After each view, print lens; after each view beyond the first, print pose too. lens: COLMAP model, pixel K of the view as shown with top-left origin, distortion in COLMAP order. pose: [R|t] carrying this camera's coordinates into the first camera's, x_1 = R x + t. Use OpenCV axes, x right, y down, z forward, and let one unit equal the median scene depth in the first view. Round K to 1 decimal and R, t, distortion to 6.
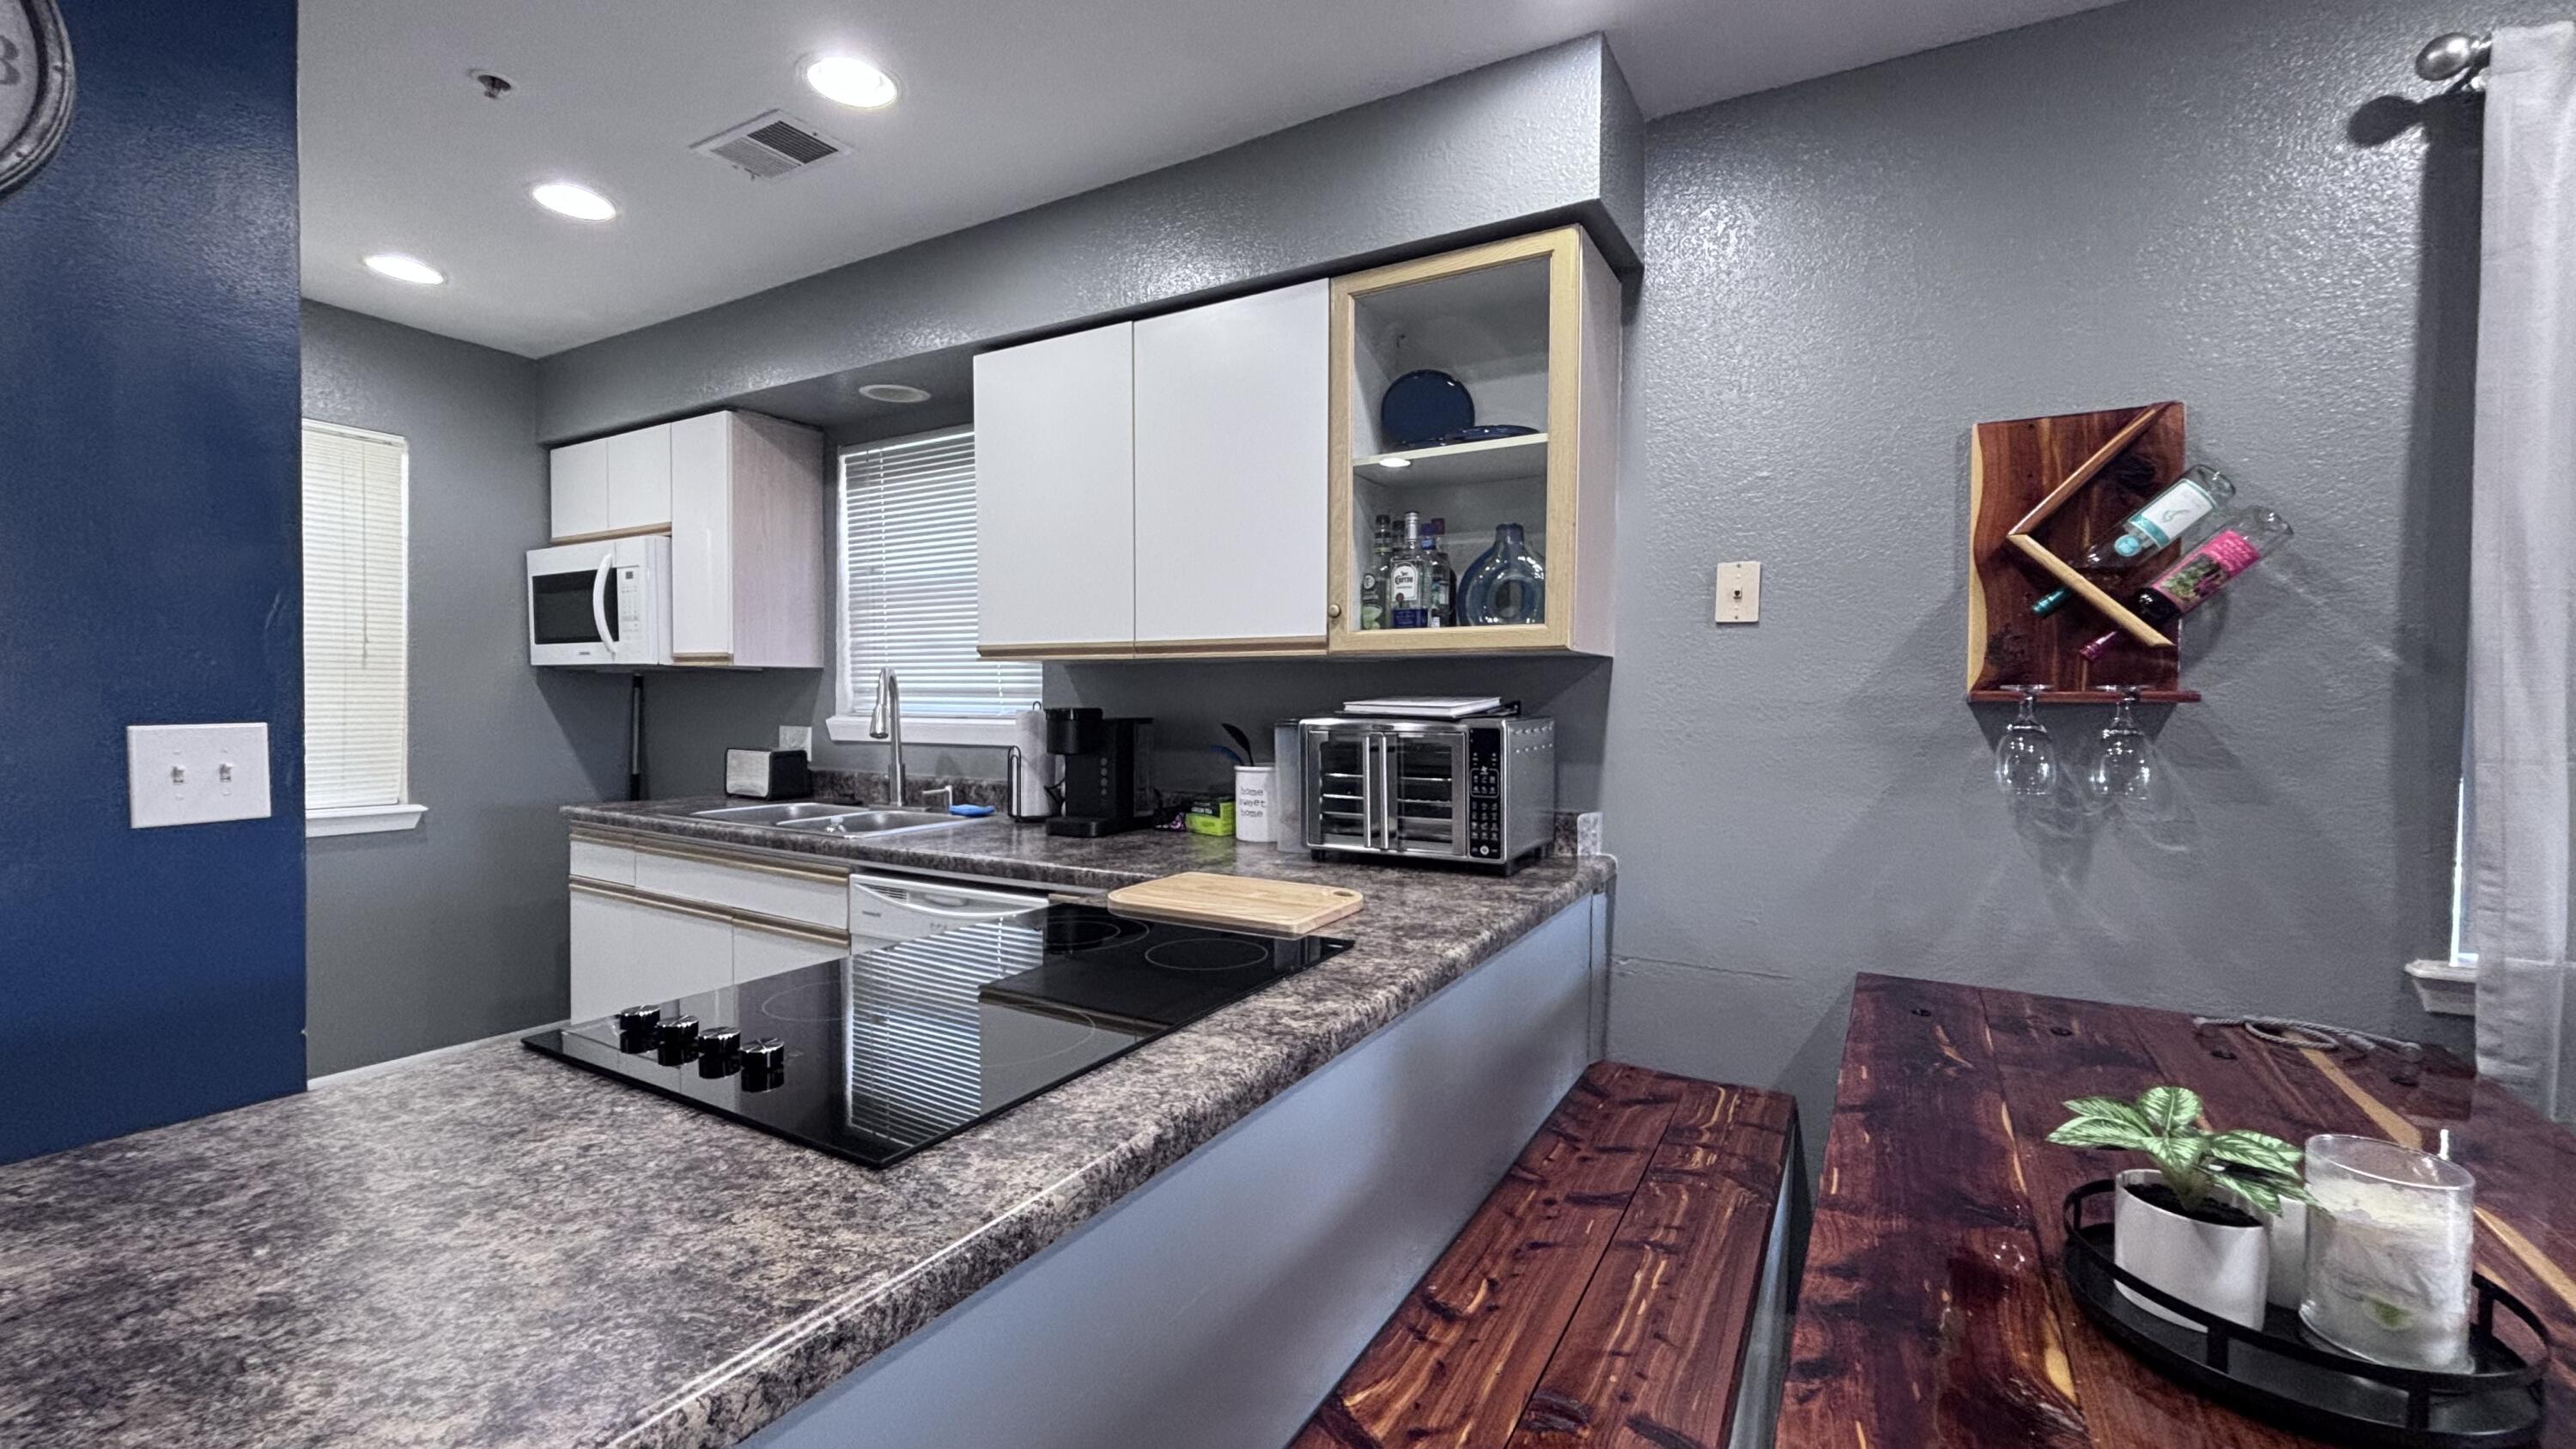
lens RADIAL K [[1062.4, 0, 1264.7], [0, 1062.4, 718.0], [0, 0, 1]] dist [0.000824, 0.001150]
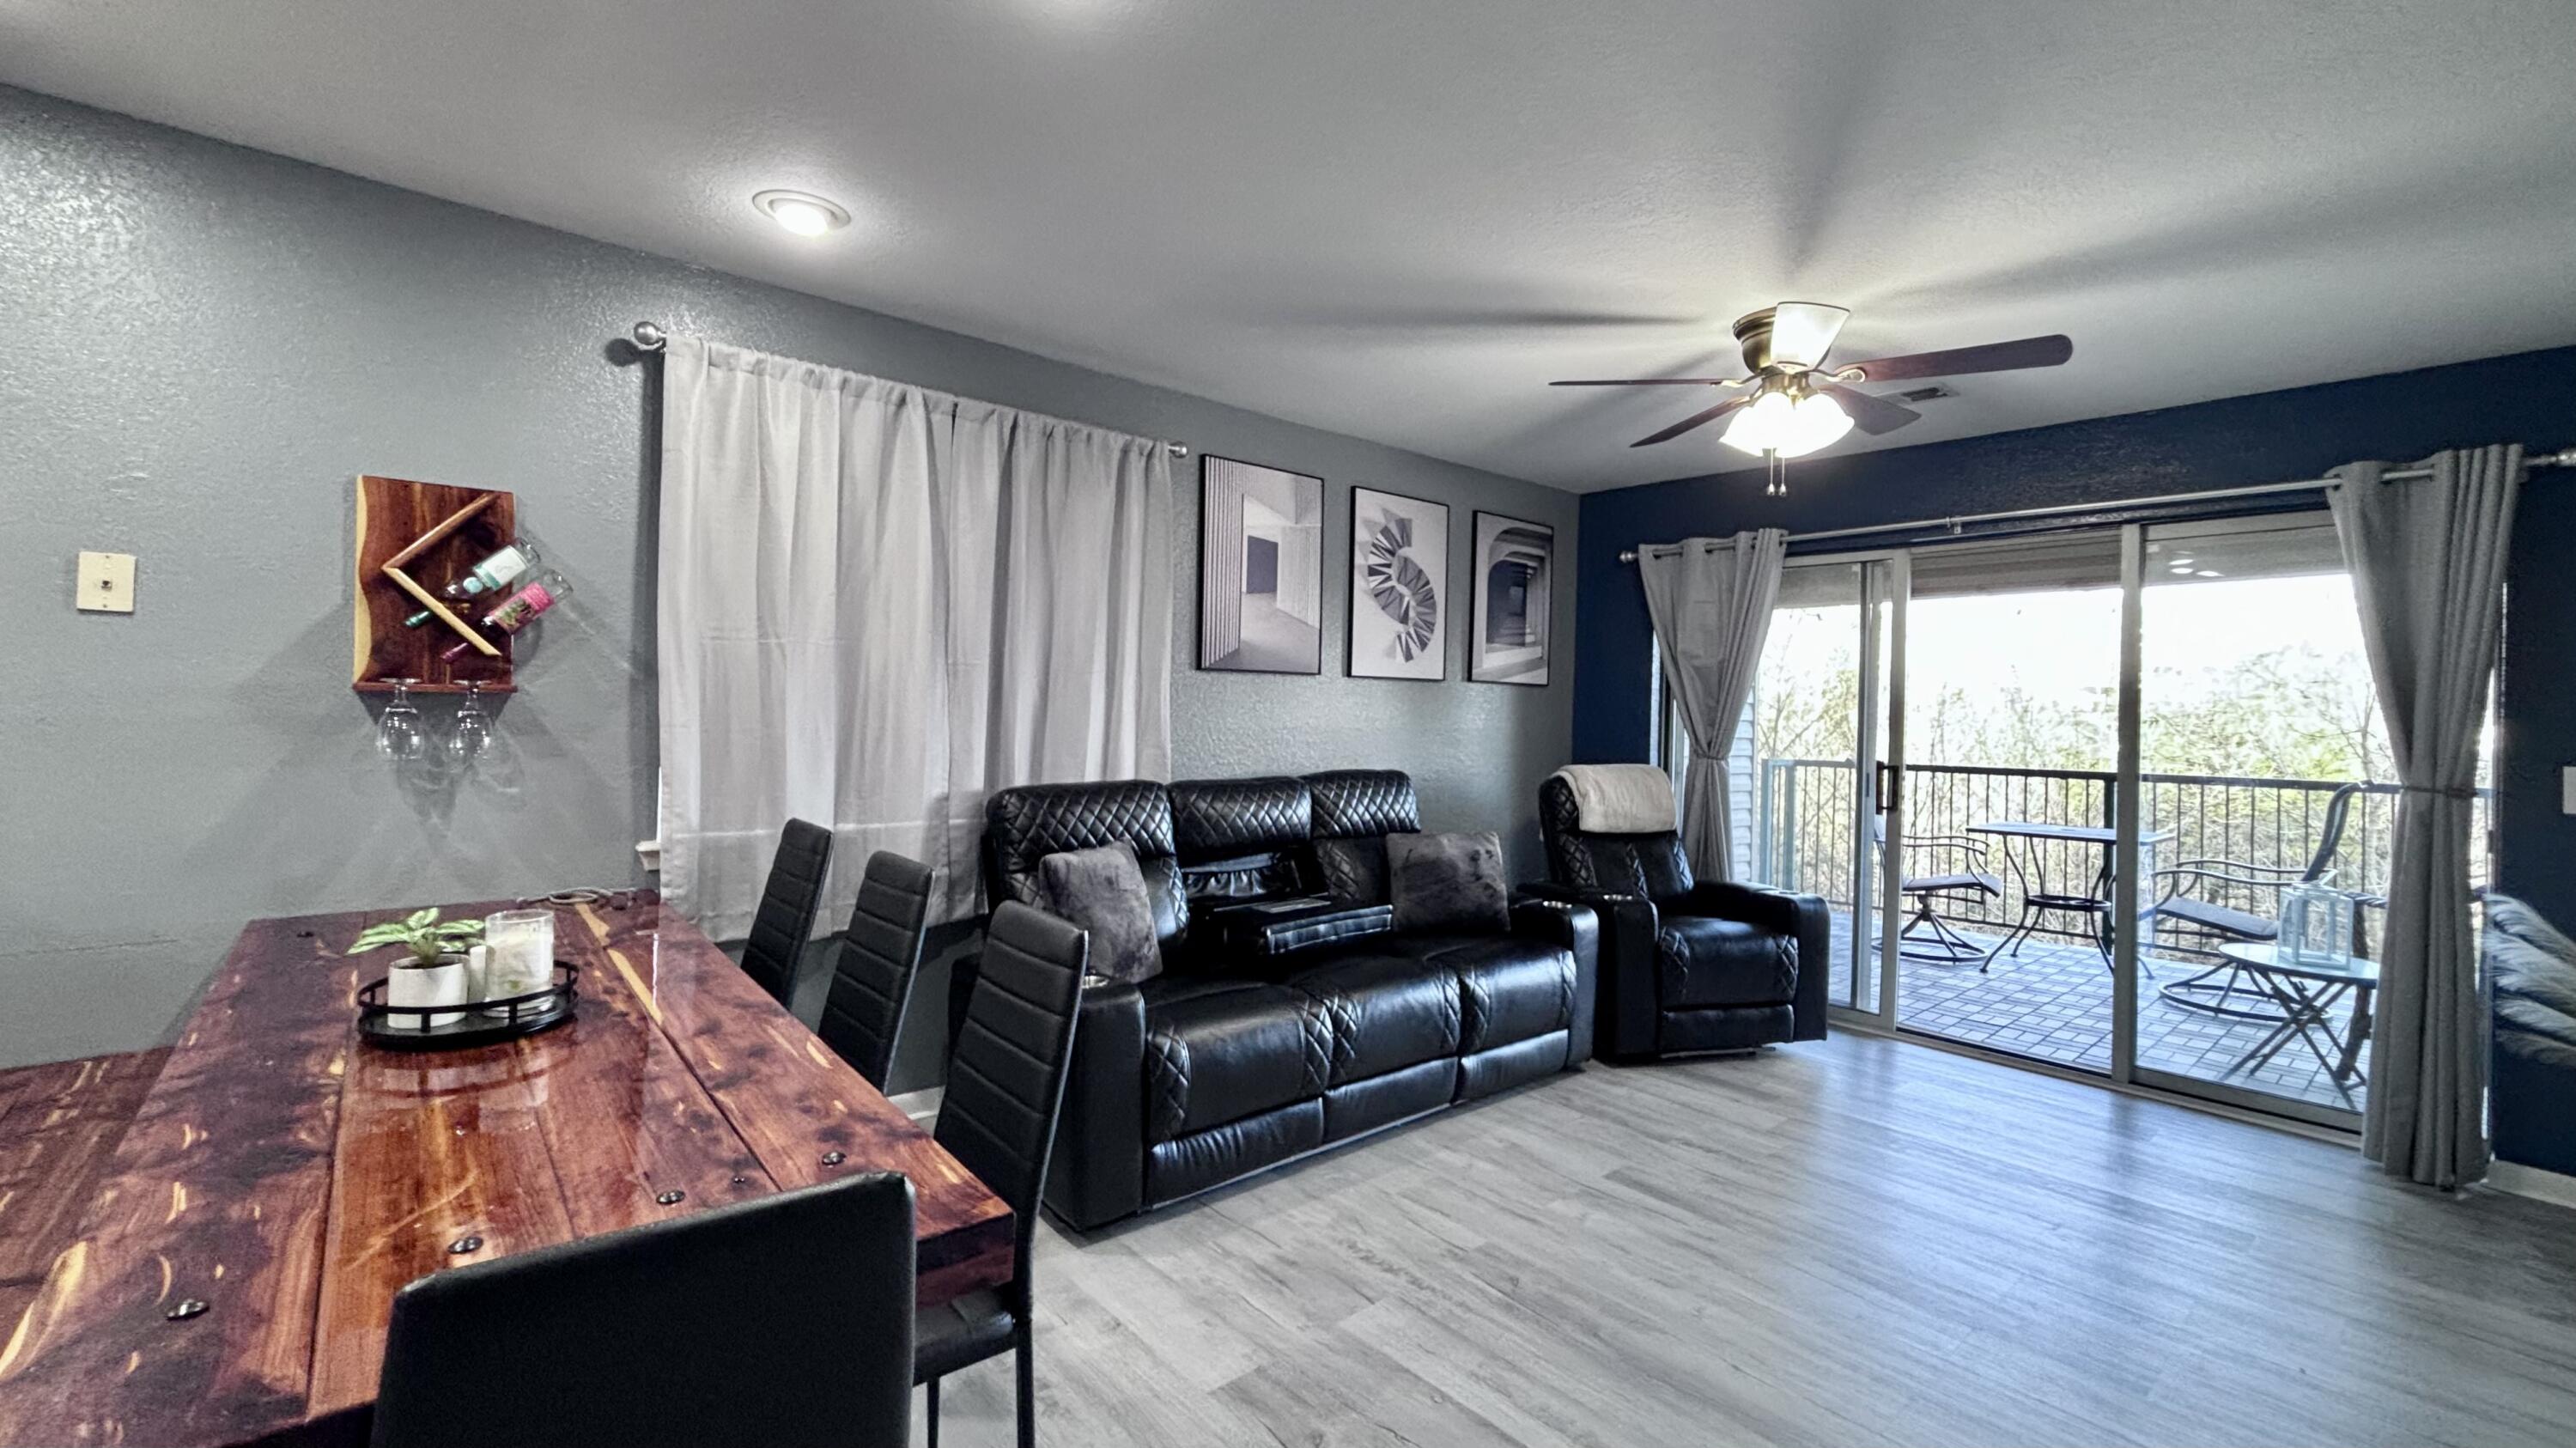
lens RADIAL K [[1062.3, 0, 1291.8], [0, 1062.3, 709.6], [0, 0, 1]] dist [0.000824, 0.001150]
pose [[0.315315, -0.003883, 0.948979, -0.177778], [0.001368, 0.999992, 0.003637, 0.004110], [-0.948986, 0.000152, 0.315318, -0.425365]]
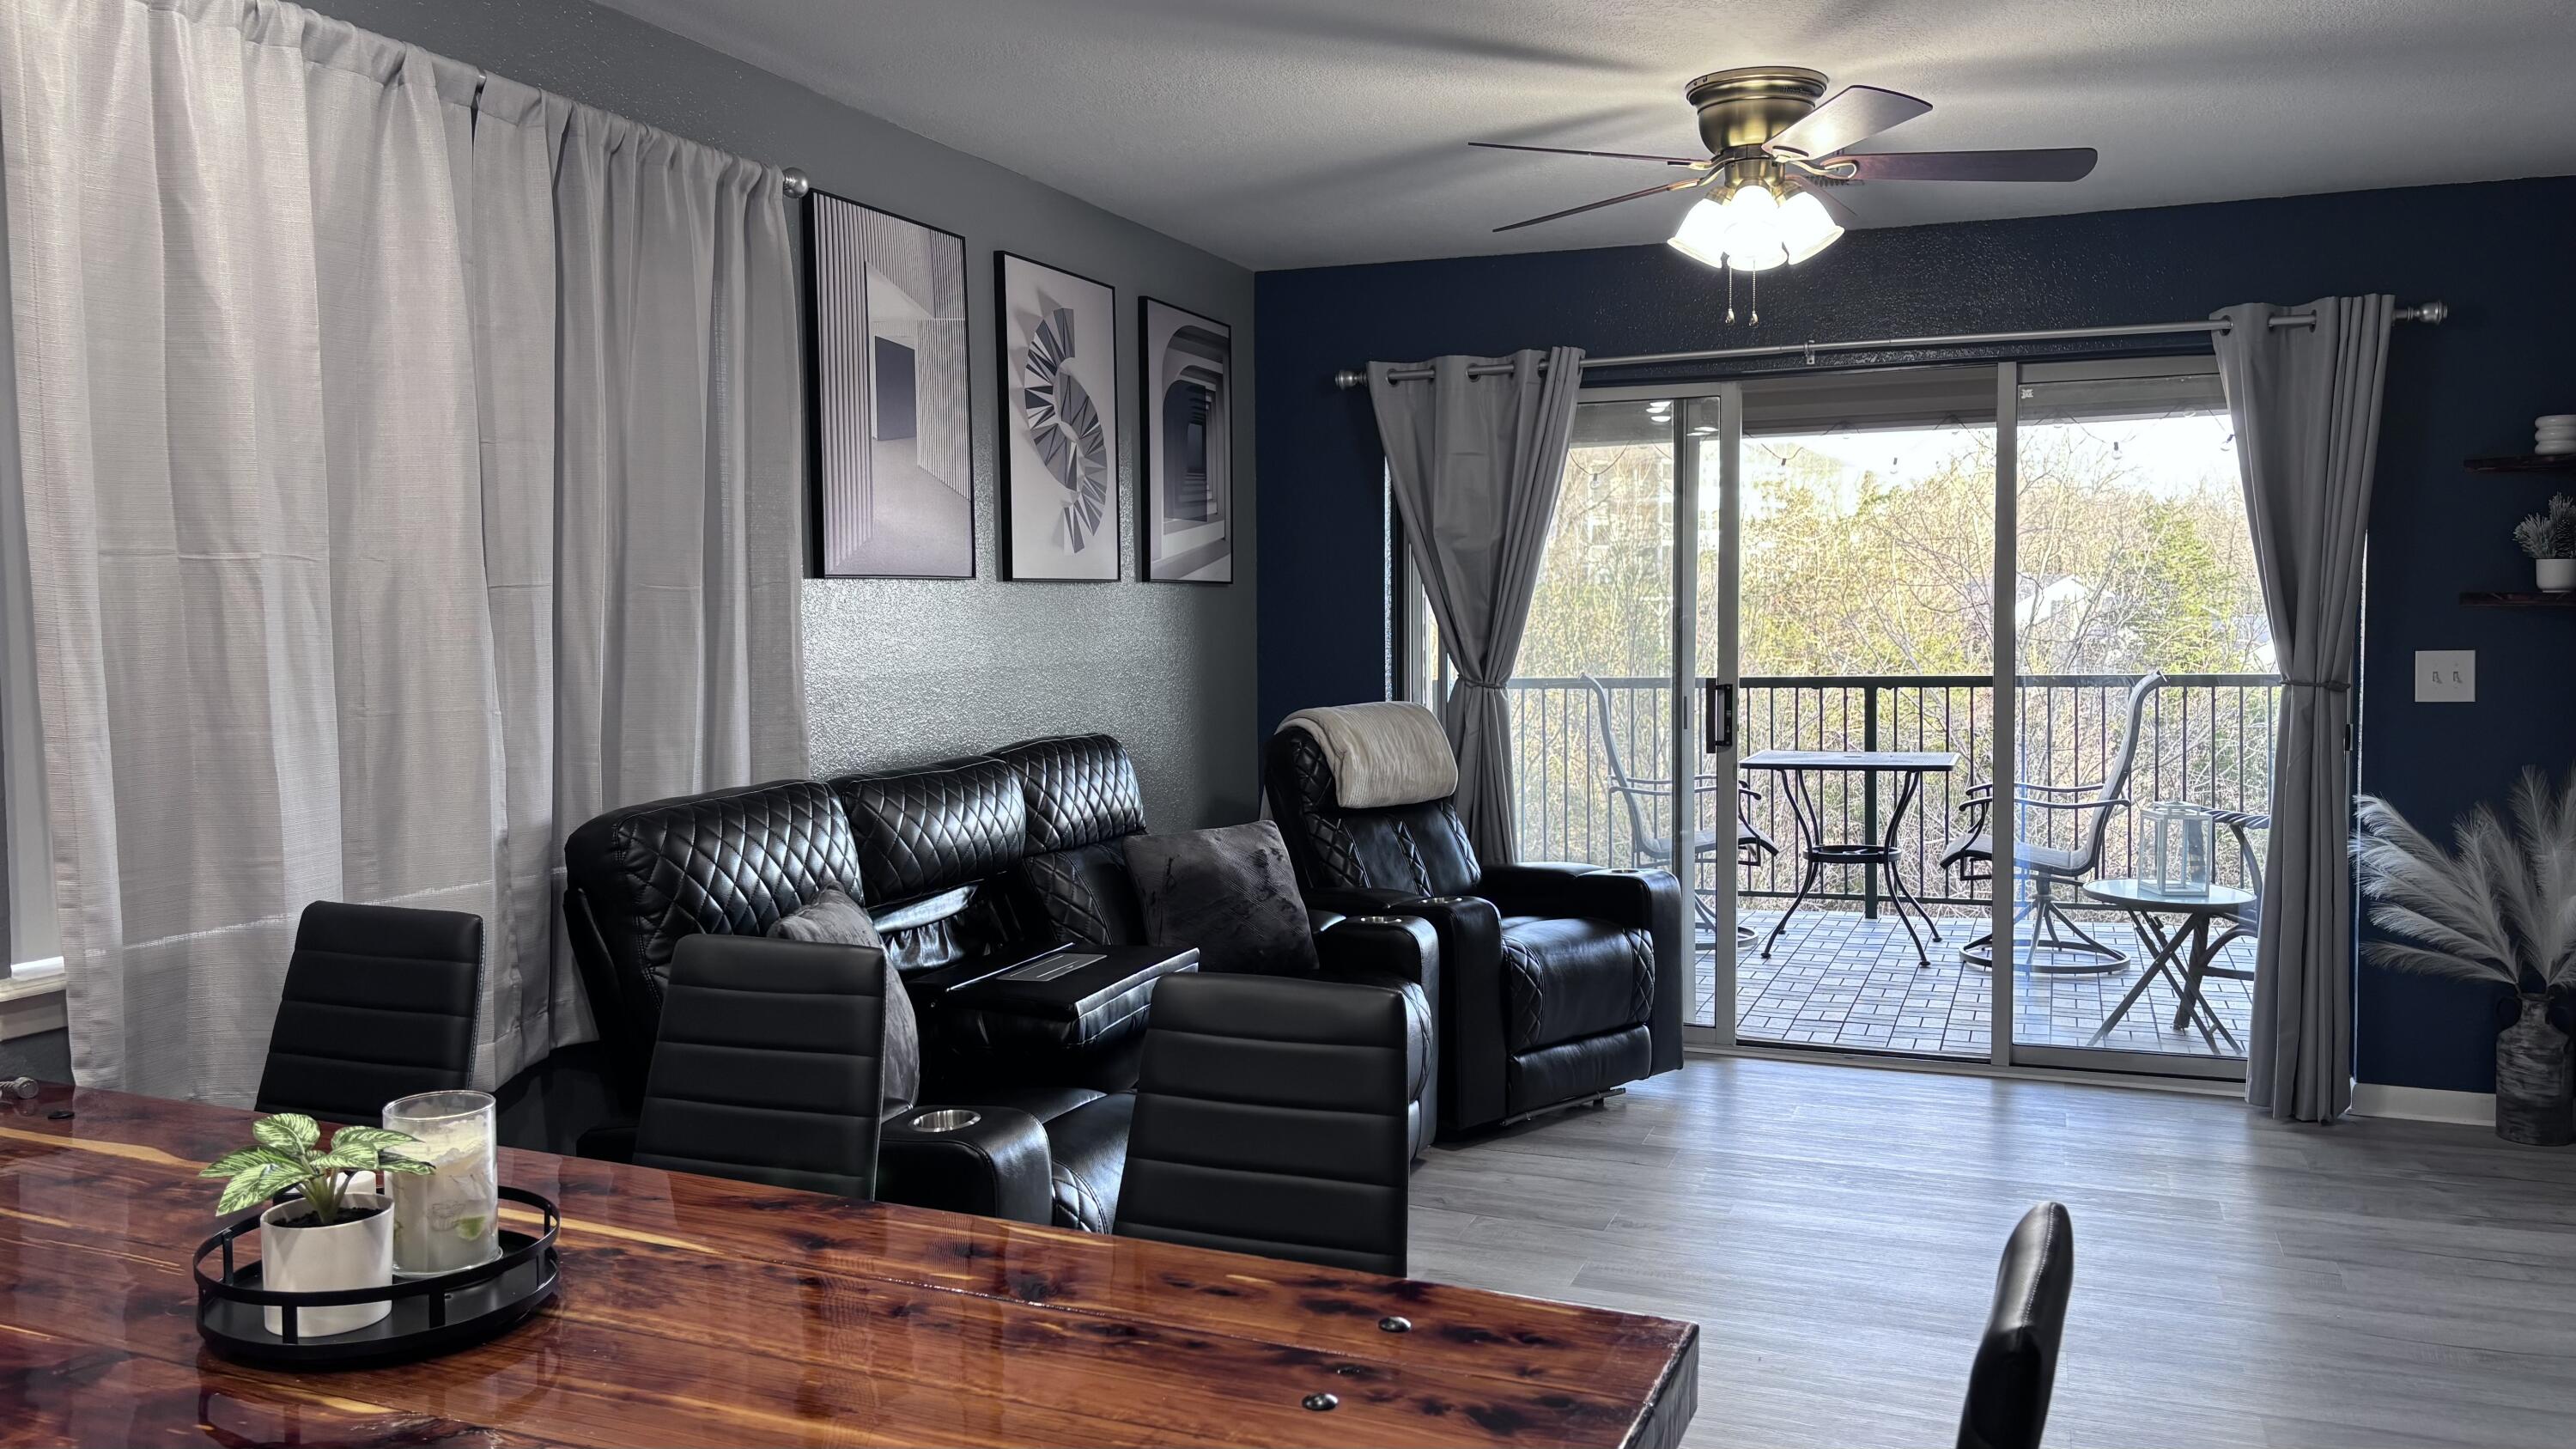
lens RADIAL K [[1932.4, 0, 1300.7], [0, 1932.4, 719.6], [0, 0, 1]] dist [0.035970, -0.017800]
pose [[-0.162217, -0.066510, 0.984511, -0.445505], [0.030529, 0.996910, 0.072378, -0.044982], [-0.986283, 0.041797, -0.159685, 0.168237]]
